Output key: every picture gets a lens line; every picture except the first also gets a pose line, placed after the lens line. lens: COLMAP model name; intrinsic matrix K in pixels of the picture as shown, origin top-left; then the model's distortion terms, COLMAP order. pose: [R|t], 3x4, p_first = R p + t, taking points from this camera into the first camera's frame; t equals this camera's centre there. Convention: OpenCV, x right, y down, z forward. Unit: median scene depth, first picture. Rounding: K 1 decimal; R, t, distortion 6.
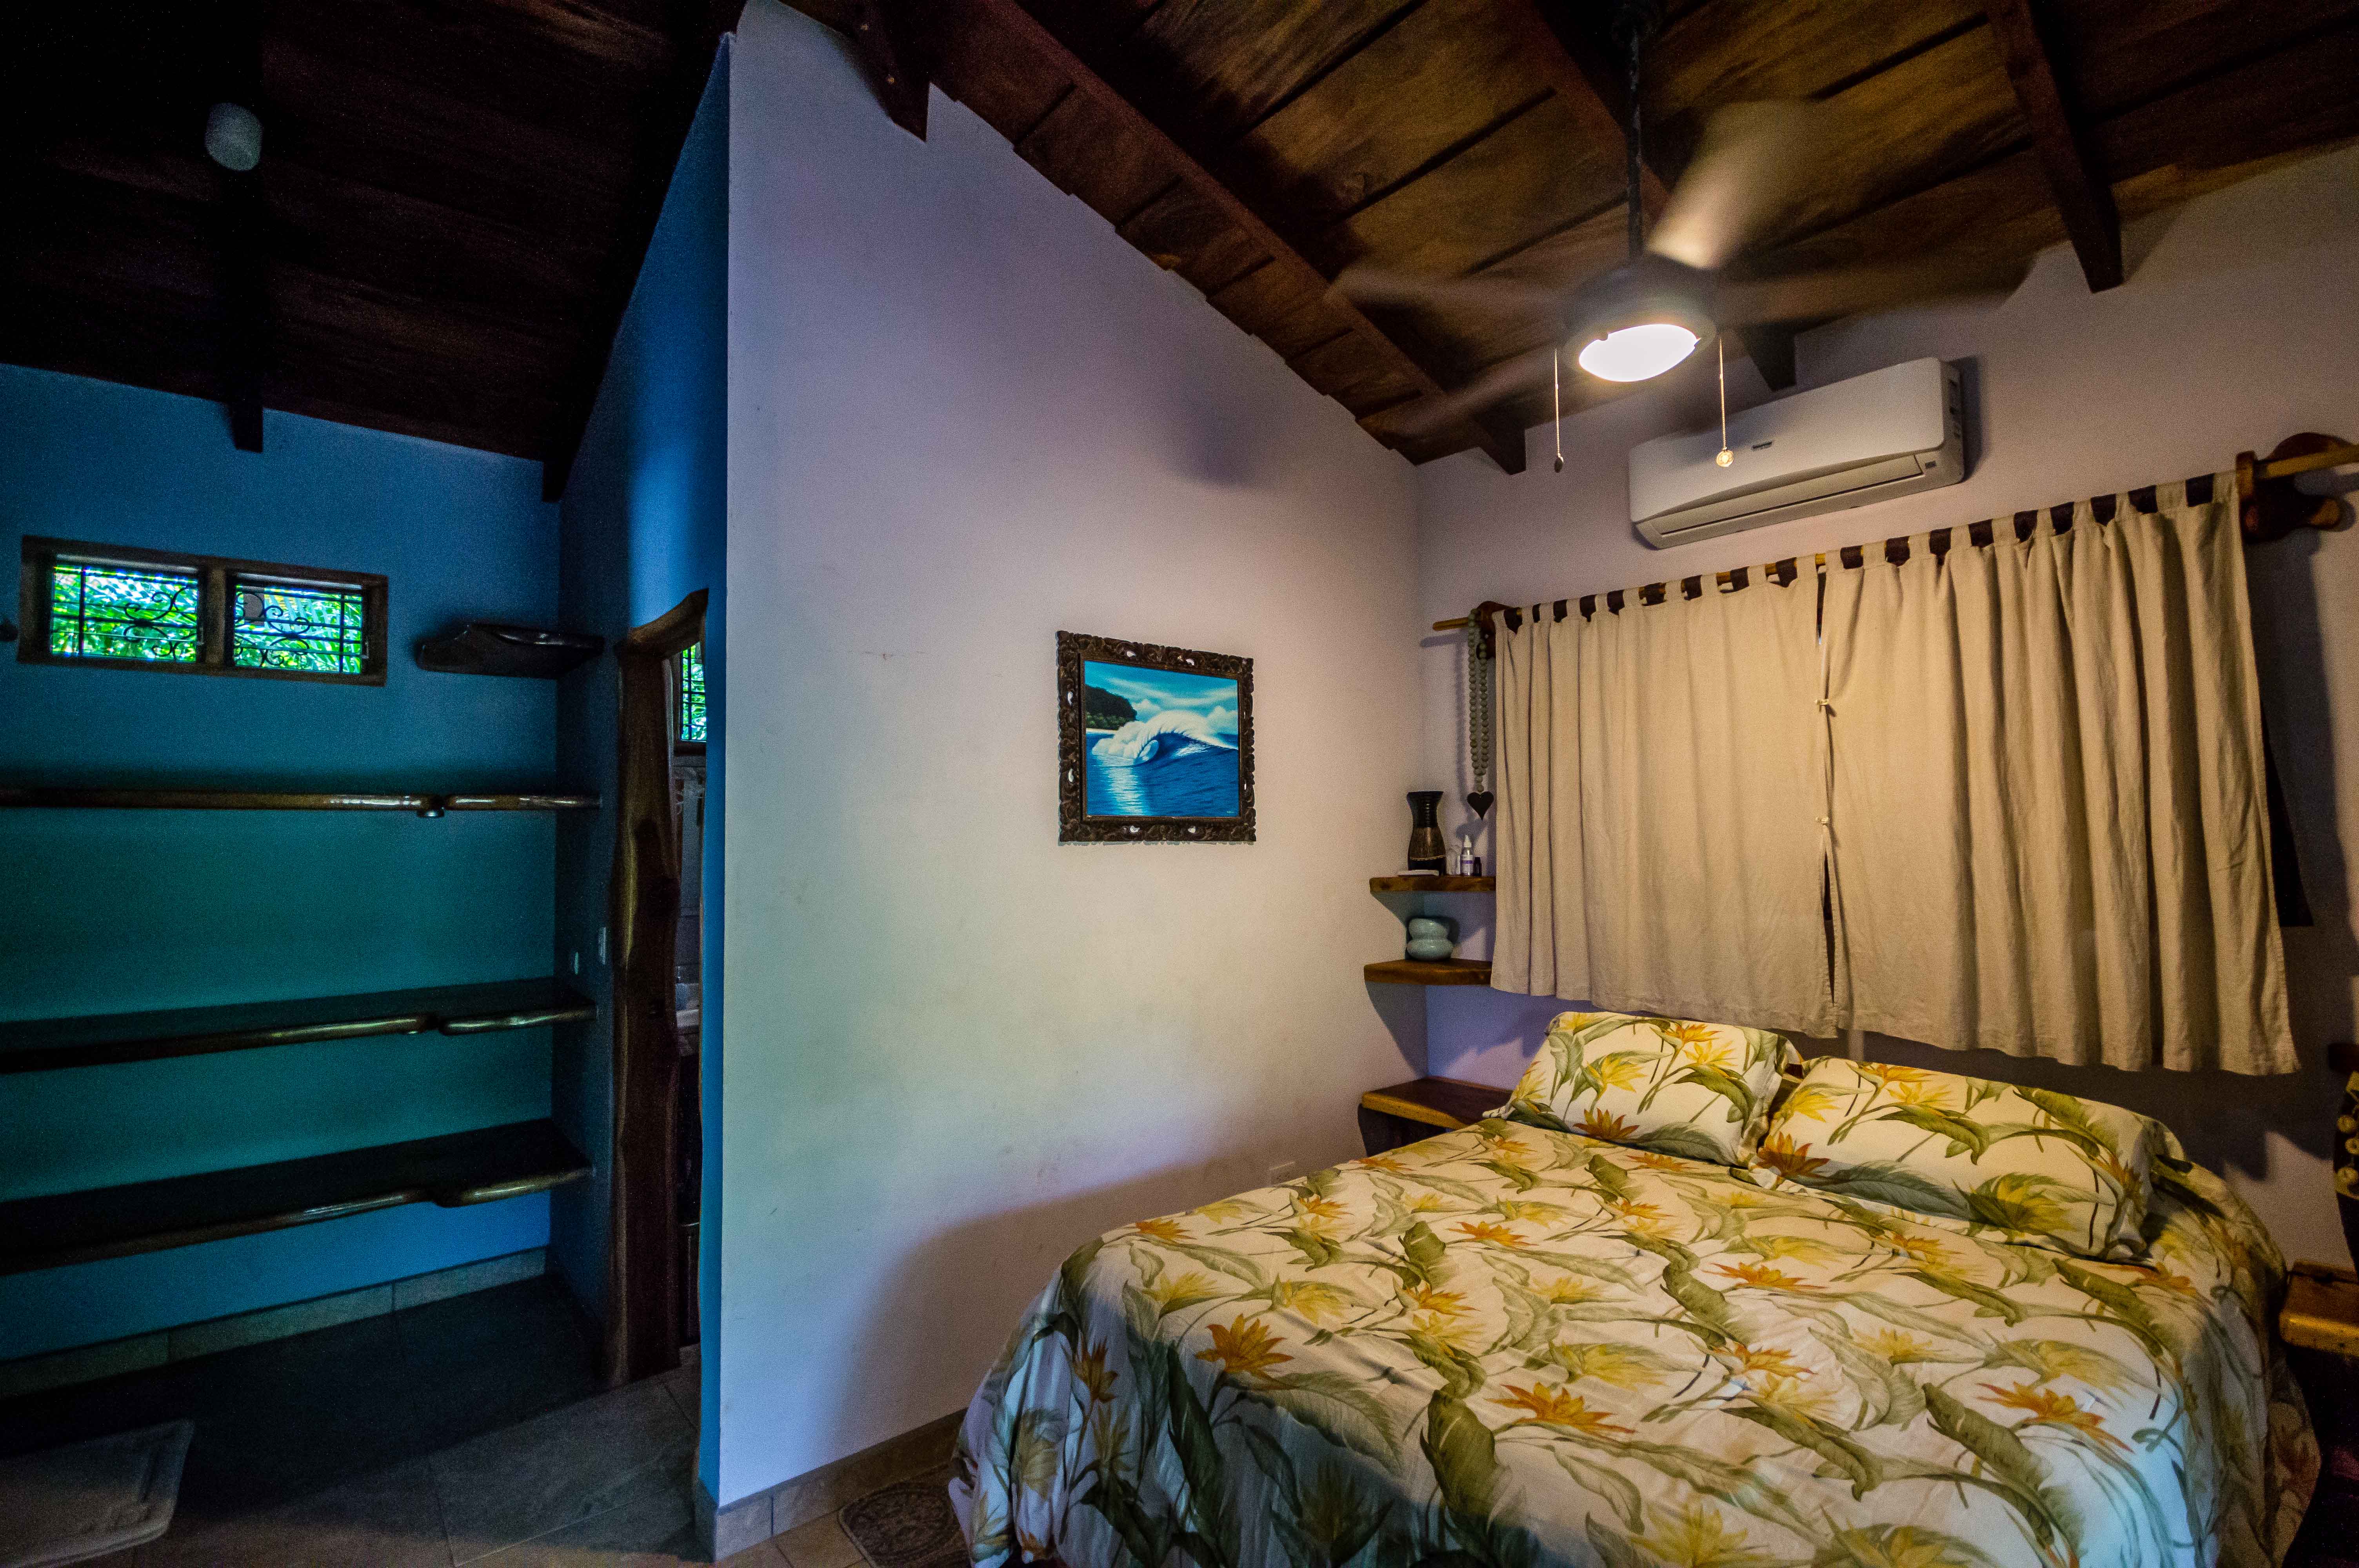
lens RADIAL K [[1040.5, 0, 1187.9], [0, 1040.5, 797.9], [0, 0, 1]] dist [0.000589, -0.000143]
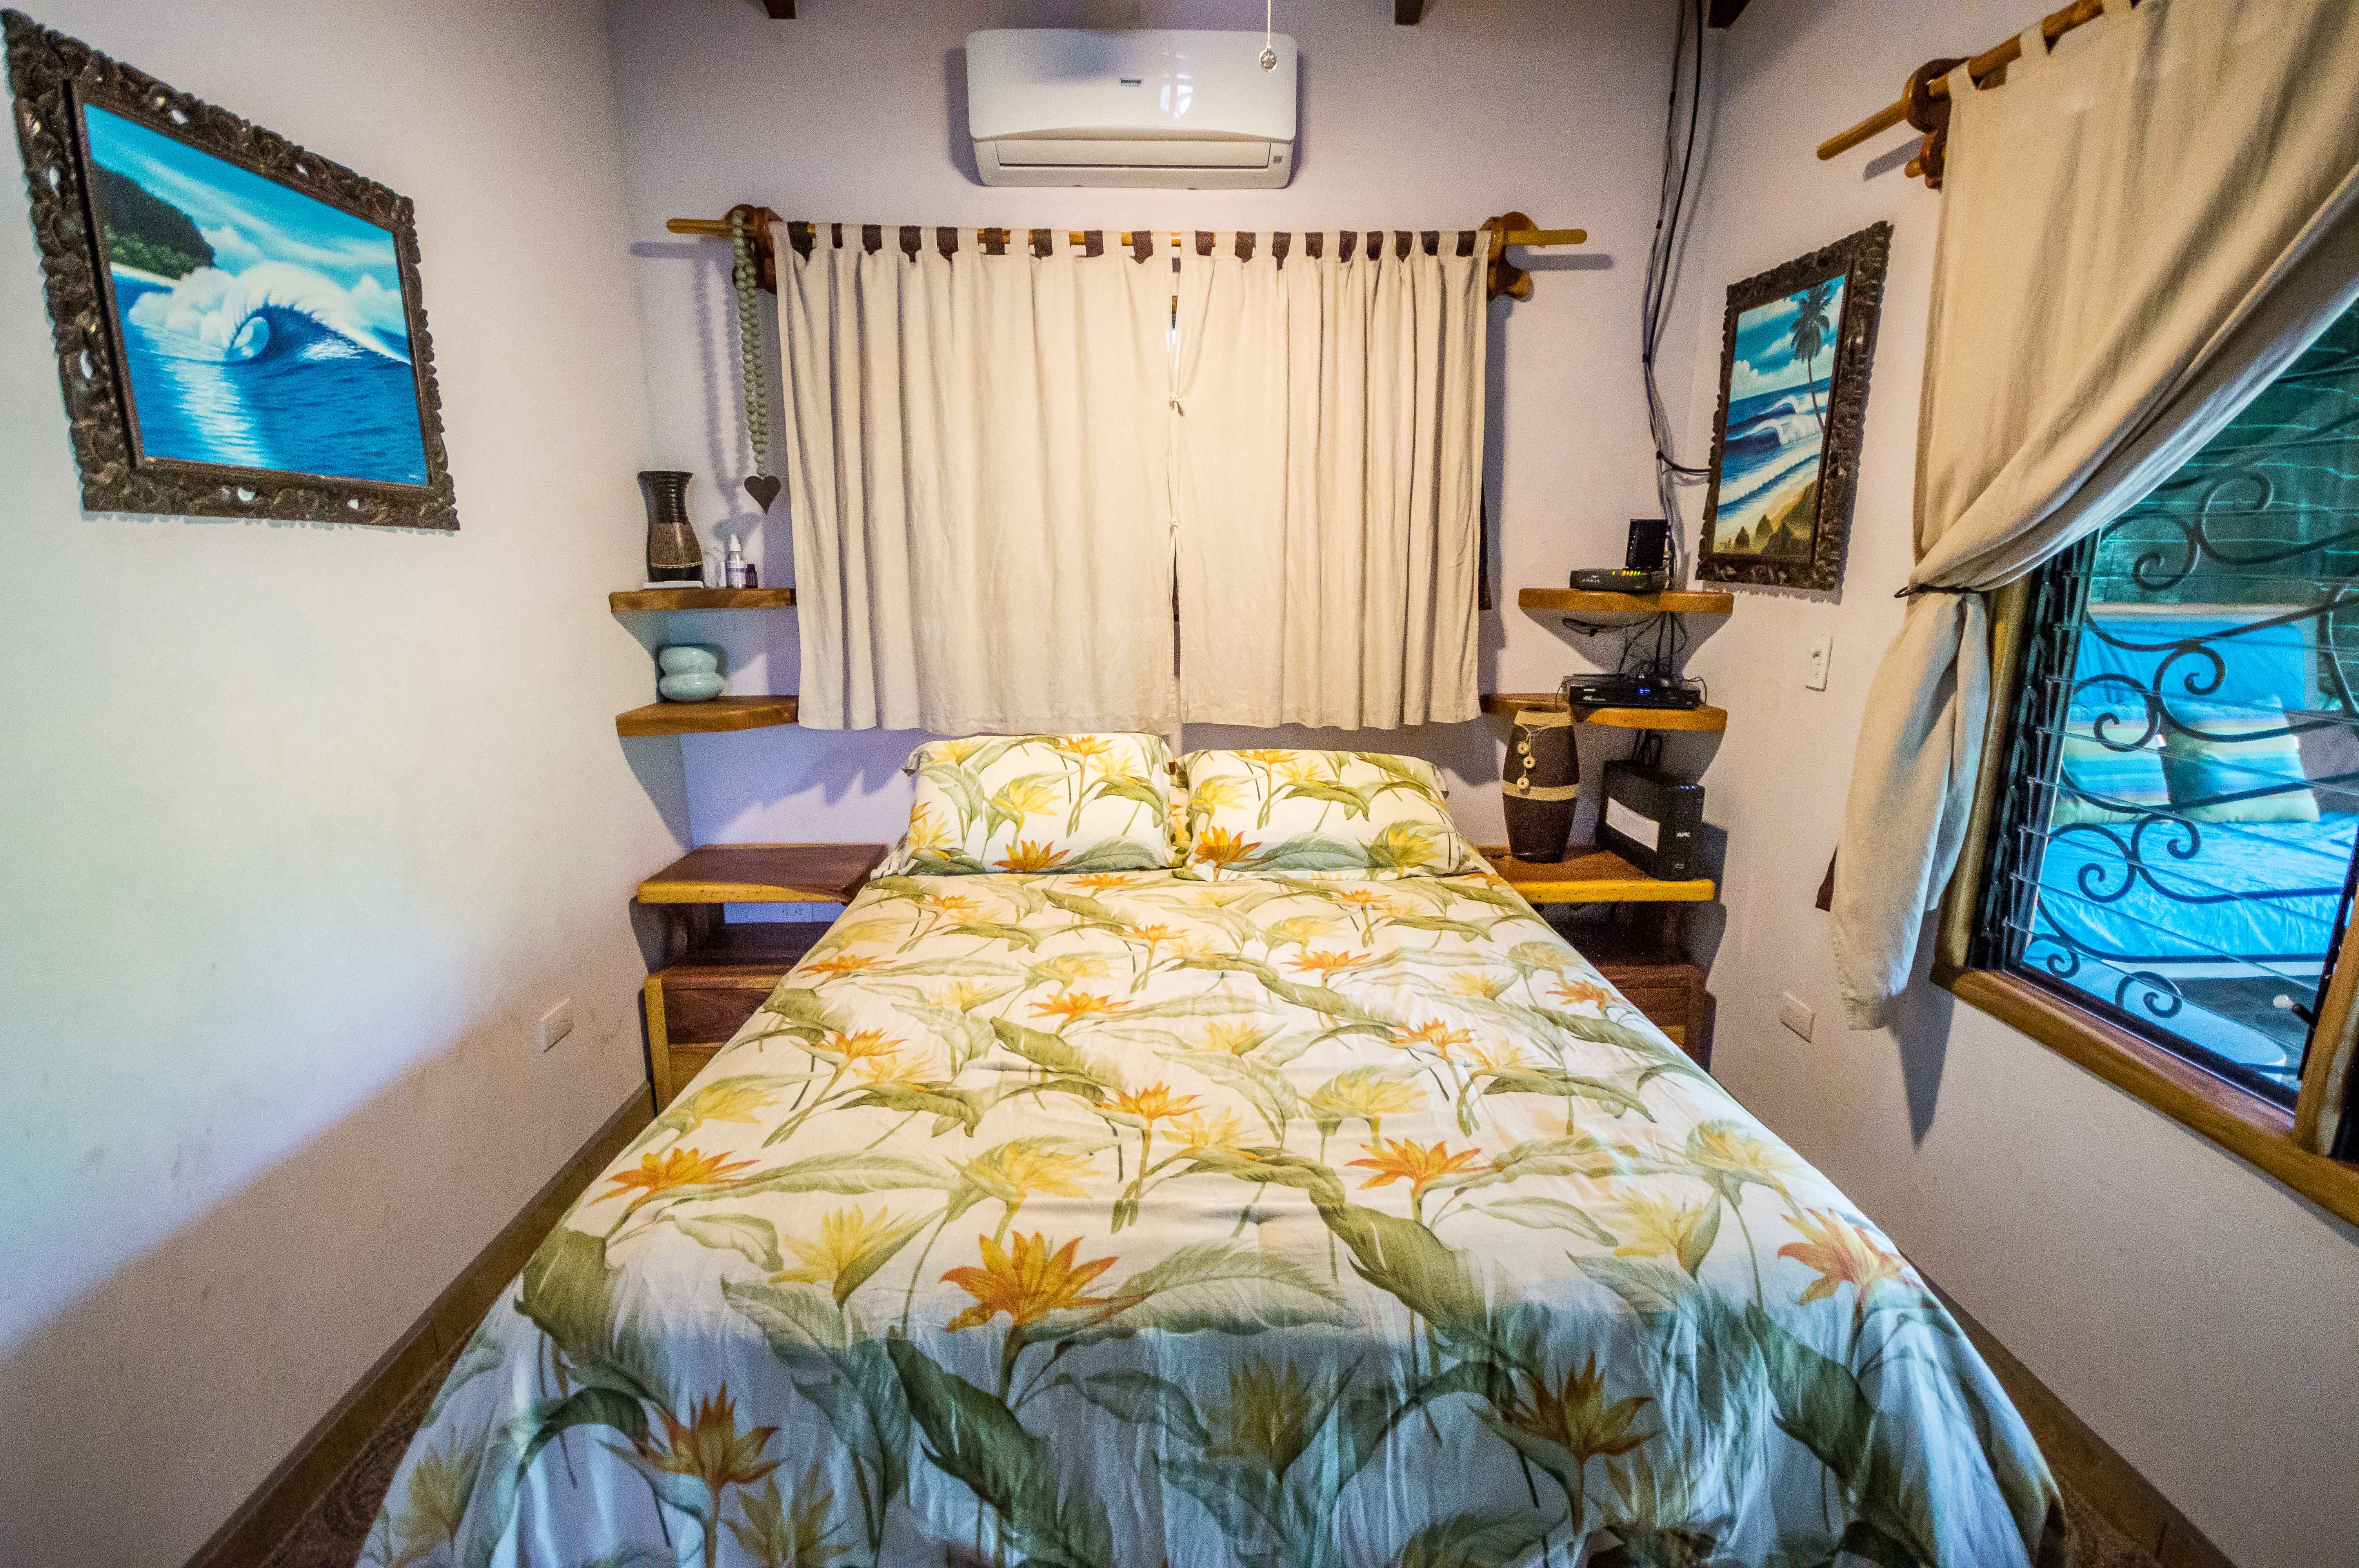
lens RADIAL K [[1054.9, 0, 1185.5], [0, 1054.9, 789.2], [0, 0, 1]] dist [0.010712, -0.012038]
pose [[0.624043, -0.155340, 0.765793, -0.220297], [-0.037454, 0.972967, 0.227886, 0.042628], [-0.780492, -0.170892, 0.601356, 0.359191]]
